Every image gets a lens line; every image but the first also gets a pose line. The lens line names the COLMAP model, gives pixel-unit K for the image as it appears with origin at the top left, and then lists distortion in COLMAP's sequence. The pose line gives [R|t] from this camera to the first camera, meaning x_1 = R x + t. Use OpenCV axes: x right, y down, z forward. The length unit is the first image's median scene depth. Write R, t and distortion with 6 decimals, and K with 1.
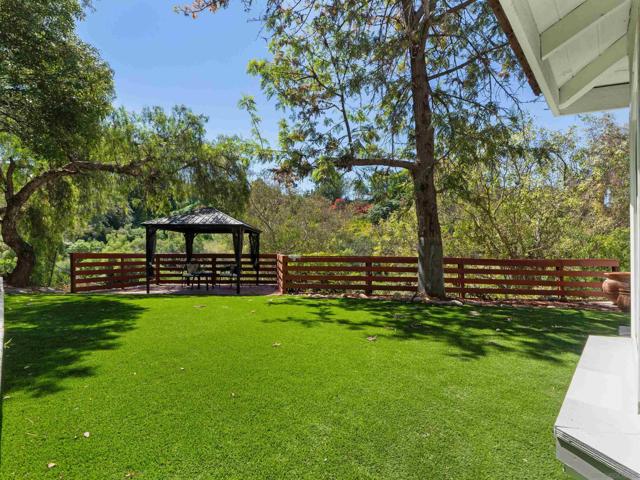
lens RADIAL K [[309.5, 0, 319.8], [0, 309.5, 241.5], [0, 0, 1]] dist [-0.001491, 0.000747]
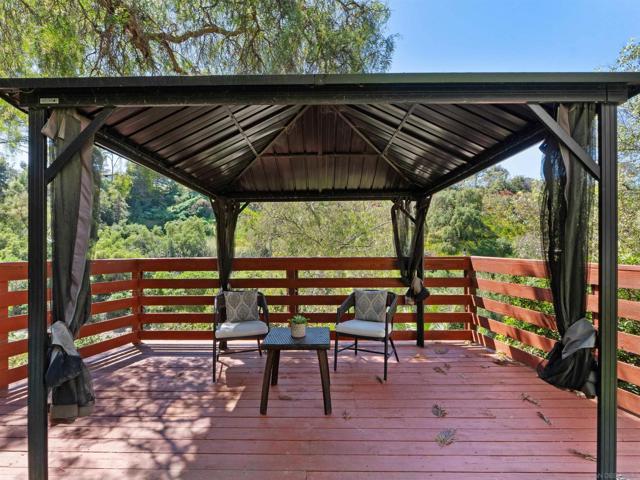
lens RADIAL K [[309.5, 0, 319.8], [0, 309.5, 241.5], [0, 0, 1]] dist [-0.001491, 0.000747]
pose [[0.999964, -0.008006, 0.002876, -0.049559], [0.007972, 0.999903, 0.011448, 0.002678], [-0.002967, -0.011424, 0.999930, 0.101177]]
